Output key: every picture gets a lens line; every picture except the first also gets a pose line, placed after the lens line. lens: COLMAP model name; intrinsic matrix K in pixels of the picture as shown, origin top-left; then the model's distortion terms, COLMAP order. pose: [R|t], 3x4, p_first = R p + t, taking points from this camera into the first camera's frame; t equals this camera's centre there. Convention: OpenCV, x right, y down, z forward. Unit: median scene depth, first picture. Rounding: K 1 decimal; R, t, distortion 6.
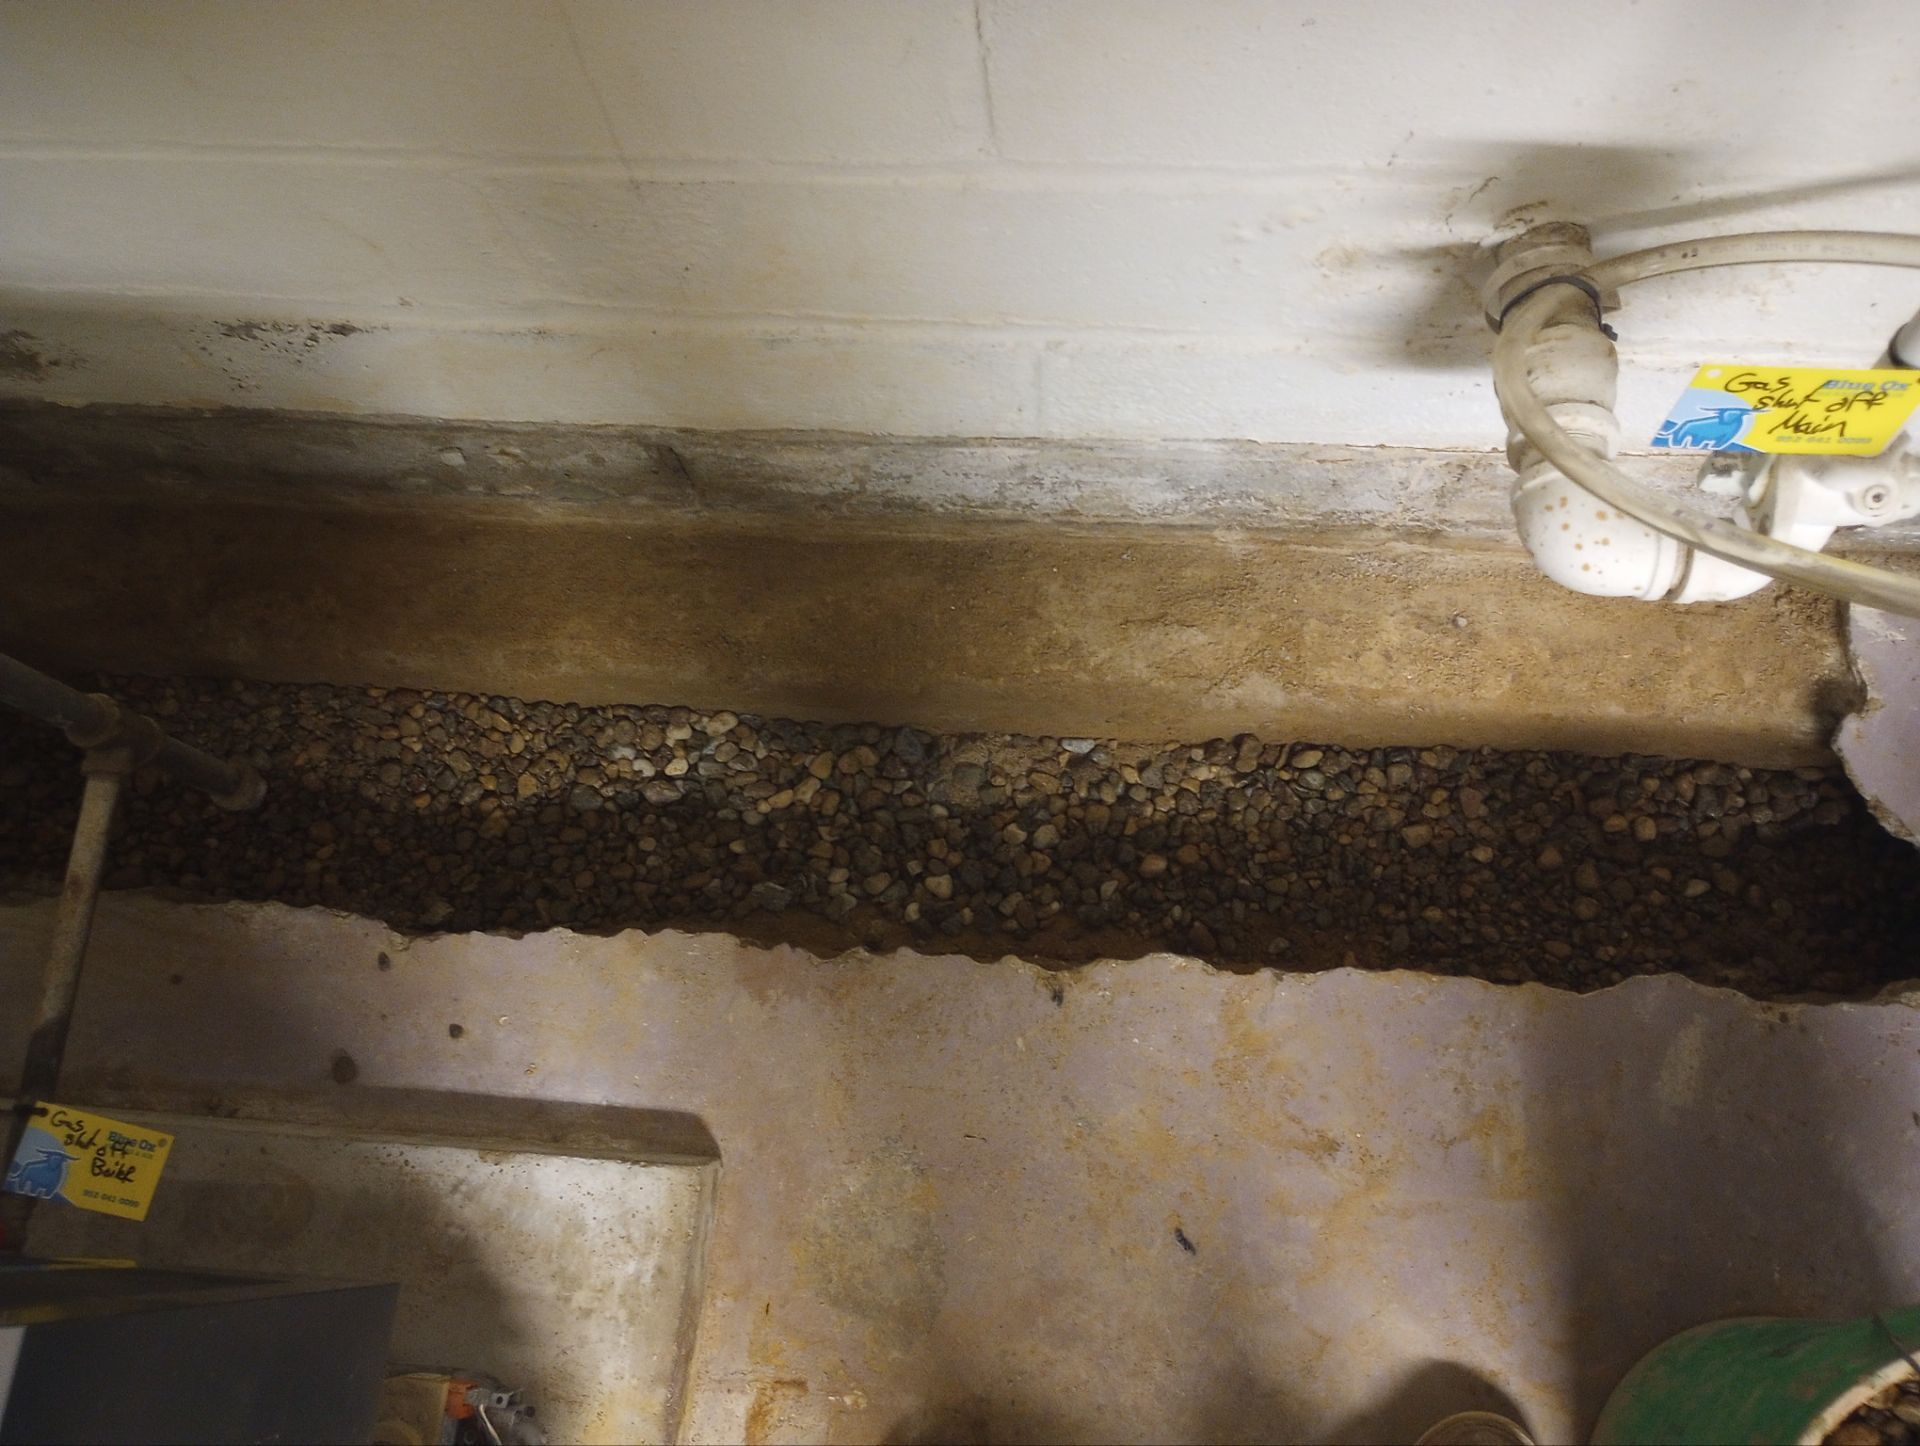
lens RADIAL K [[1596.3, 0, 964.6], [0, 1596.3, 720.2], [0, 0, 1]] dist [0.077401, -0.100109]
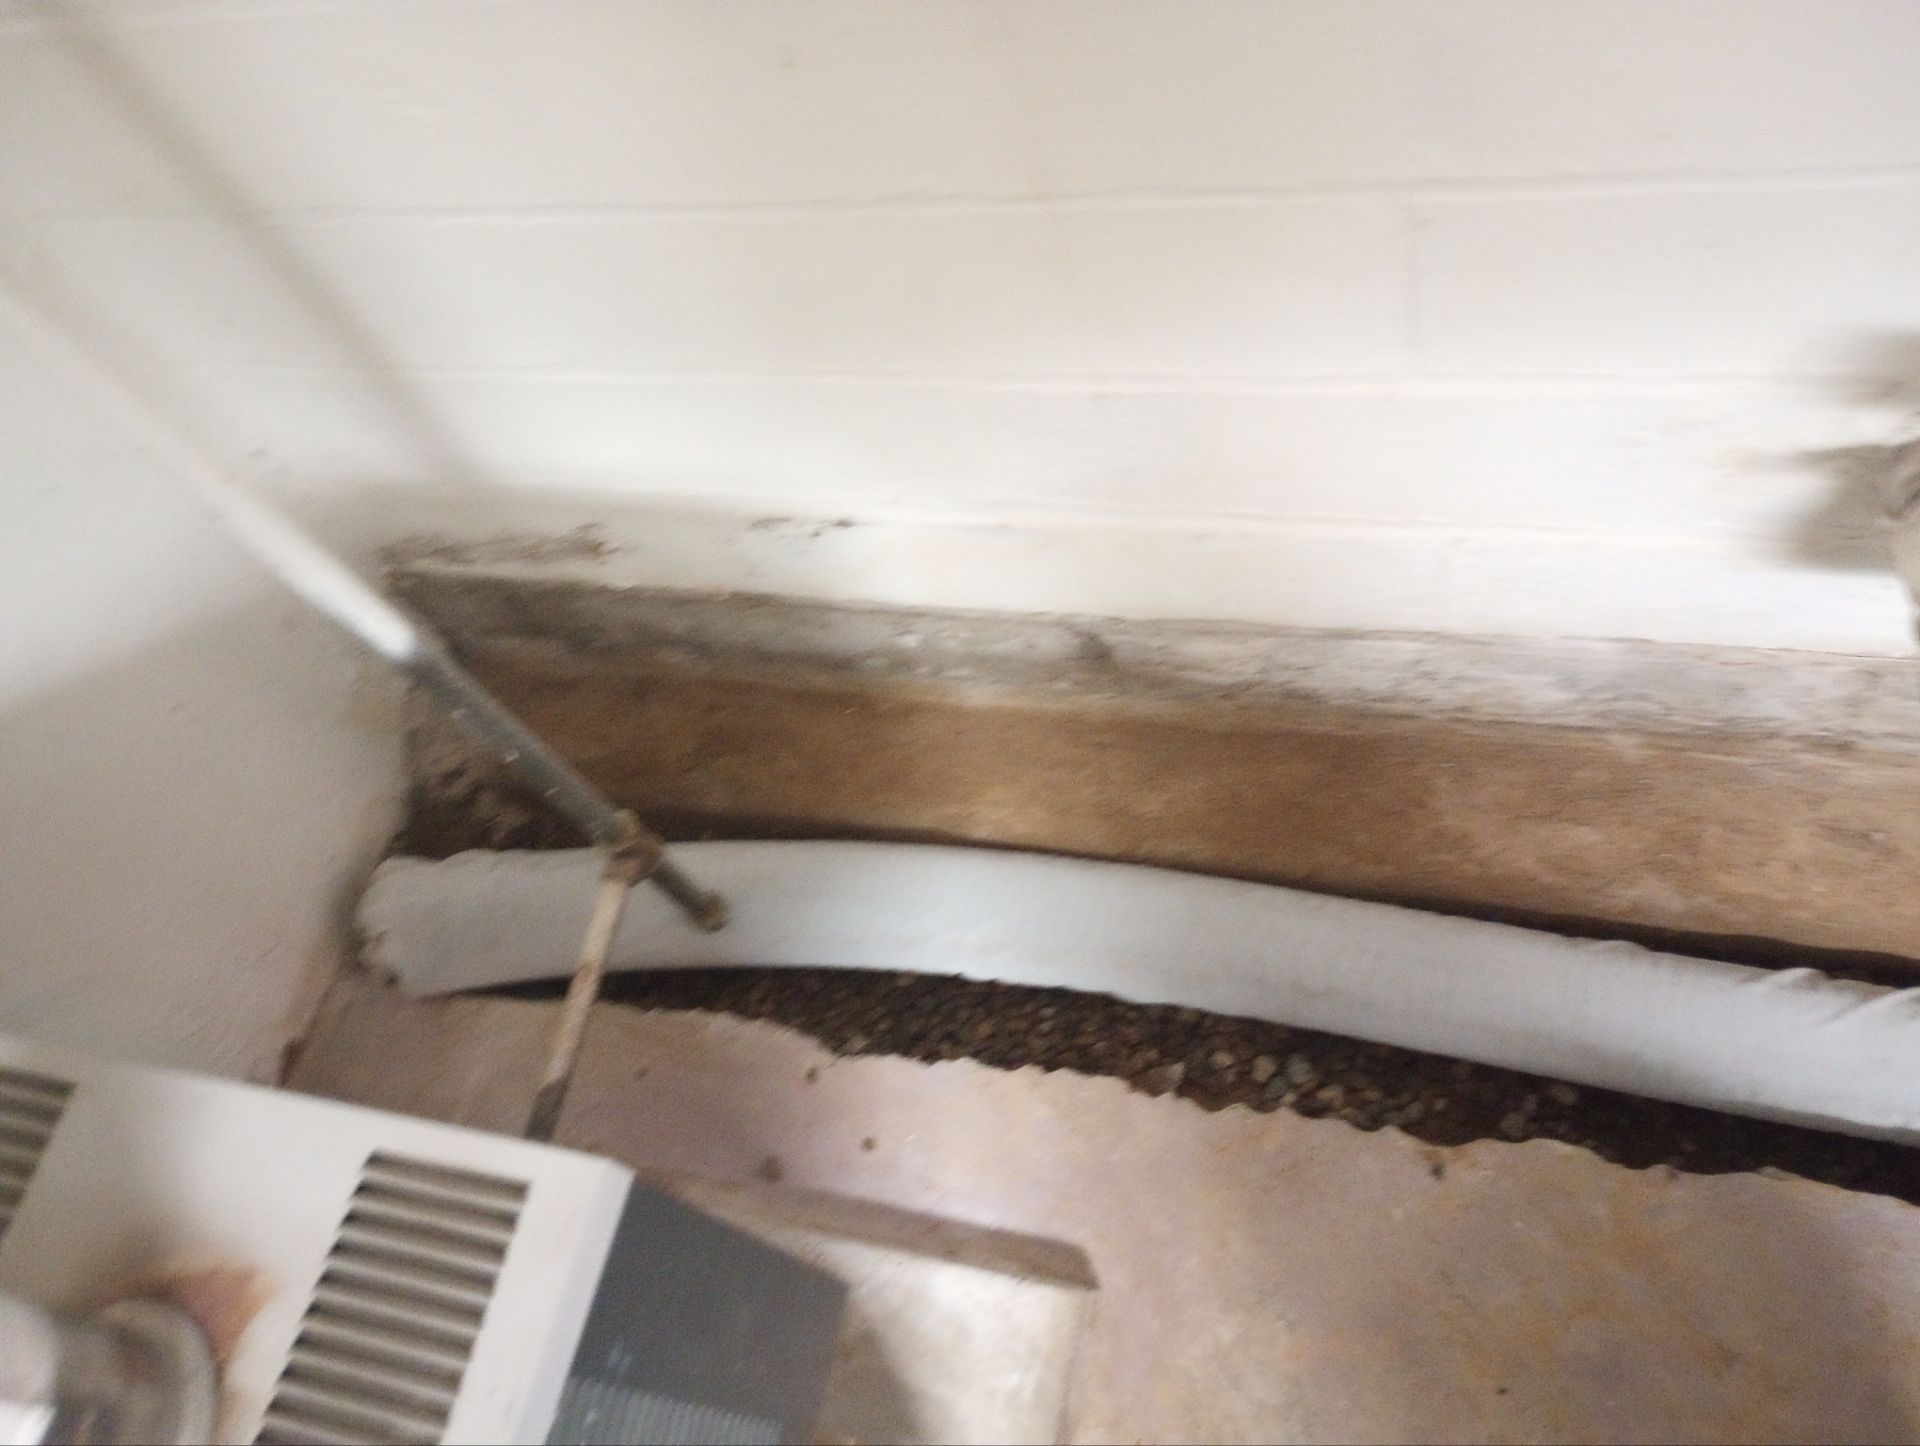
lens RADIAL K [[1596.3, 0, 964.6], [0, 1596.3, 720.2], [0, 0, 1]] dist [0.077401, -0.100109]
pose [[0.973414, 0.044650, -0.224659, -0.017259], [-0.081320, 0.984289, -0.156726, 0.074501], [0.214132, 0.170829, 0.961751, -0.097931]]
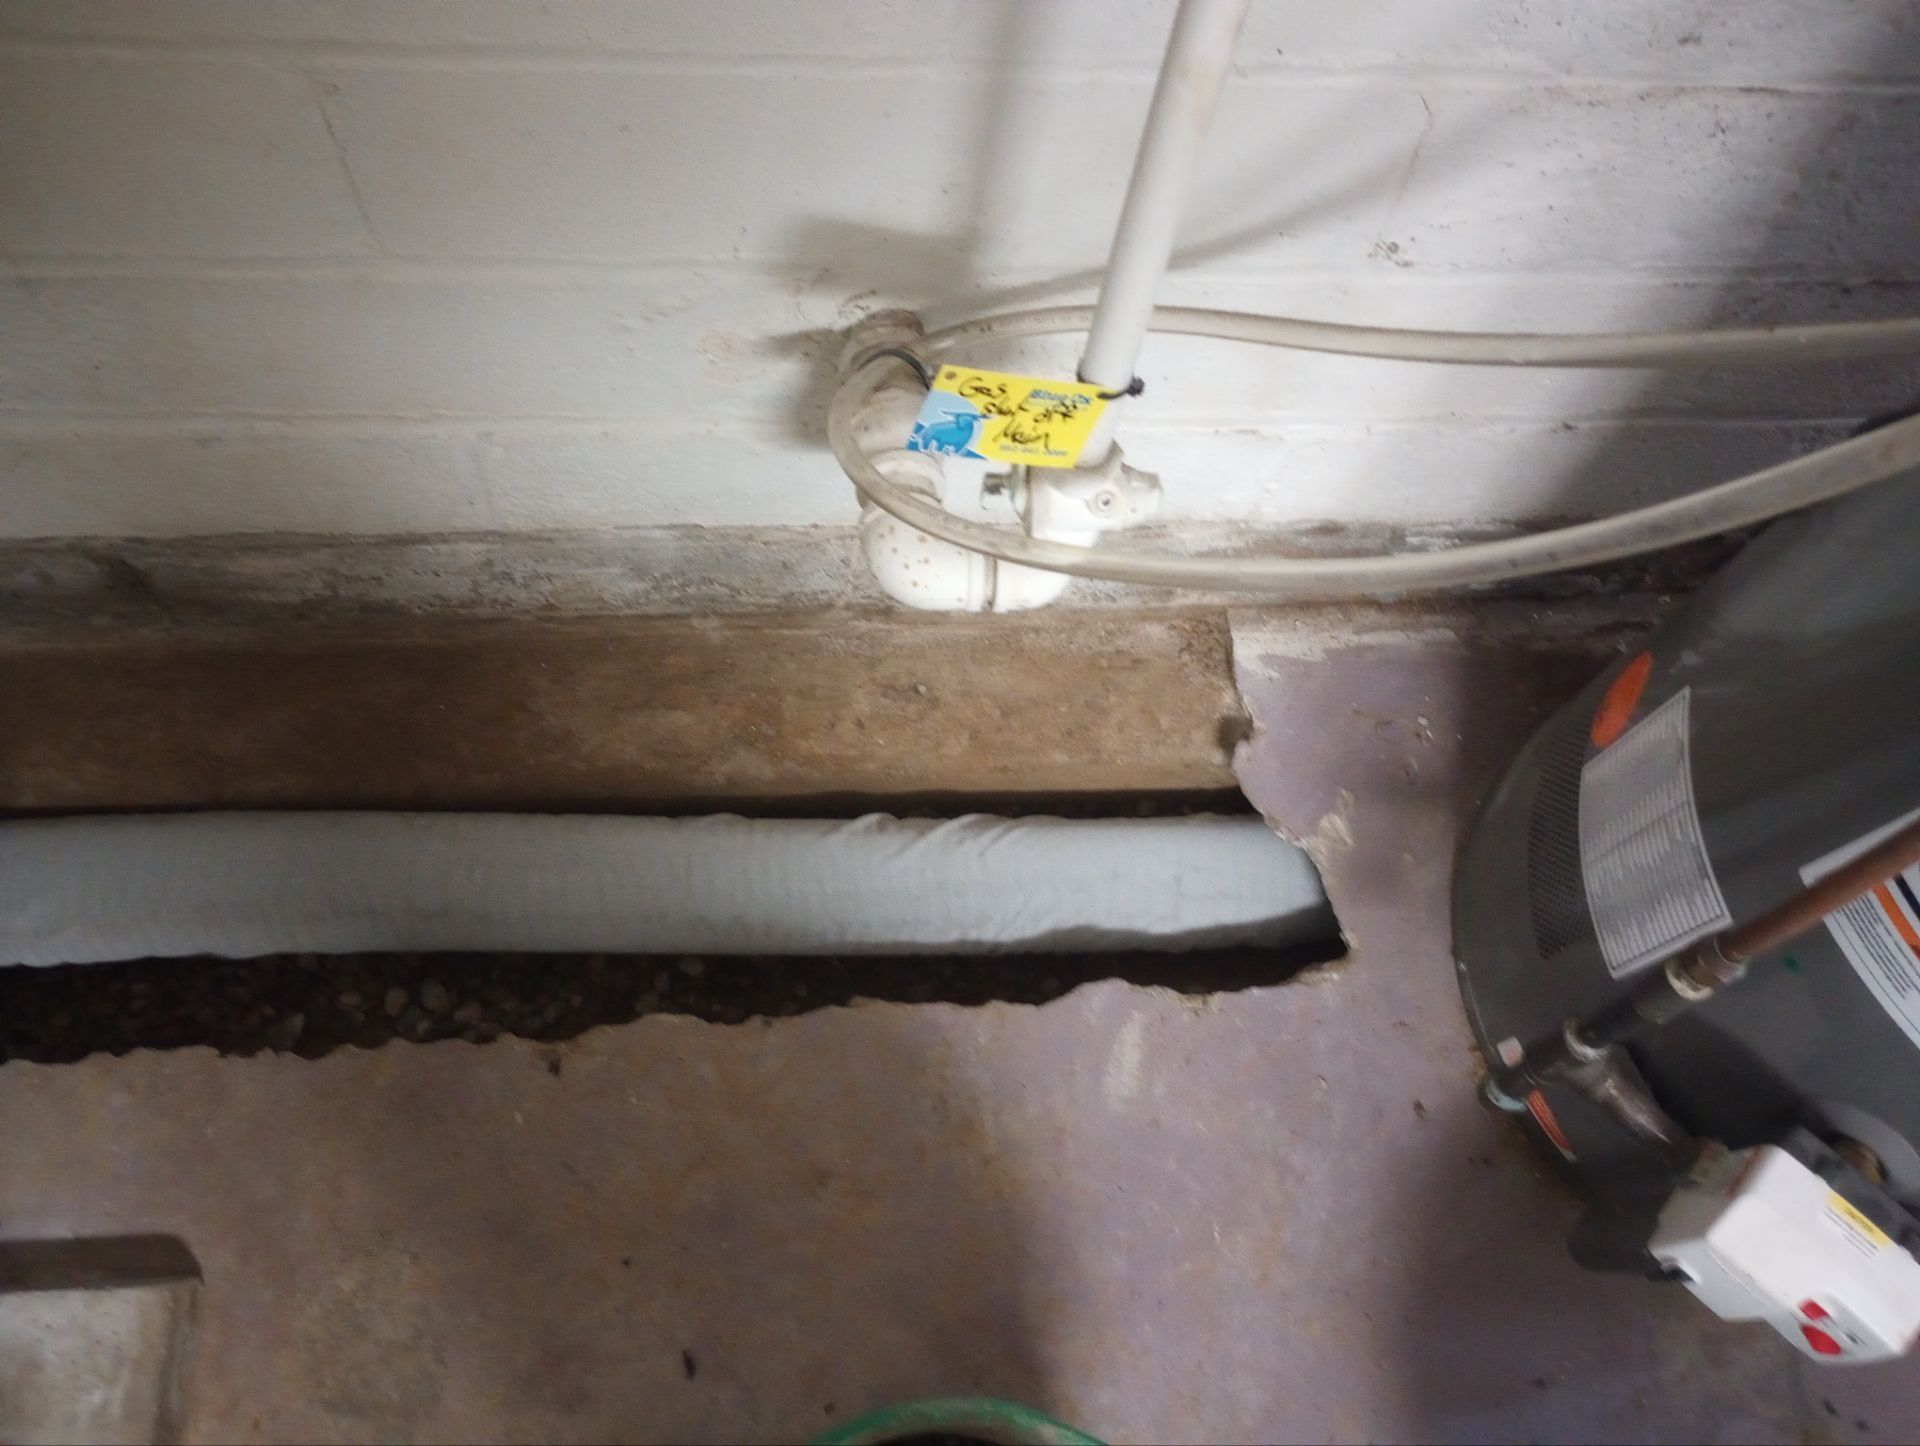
lens RADIAL K [[1596.3, 0, 964.6], [0, 1596.3, 720.2], [0, 0, 1]] dist [0.077401, -0.100109]
pose [[0.973995, -0.066181, 0.216688, 0.103804], [0.090017, 0.990699, -0.102039, 0.079977], [-0.207919, 0.118891, 0.970894, -0.078684]]
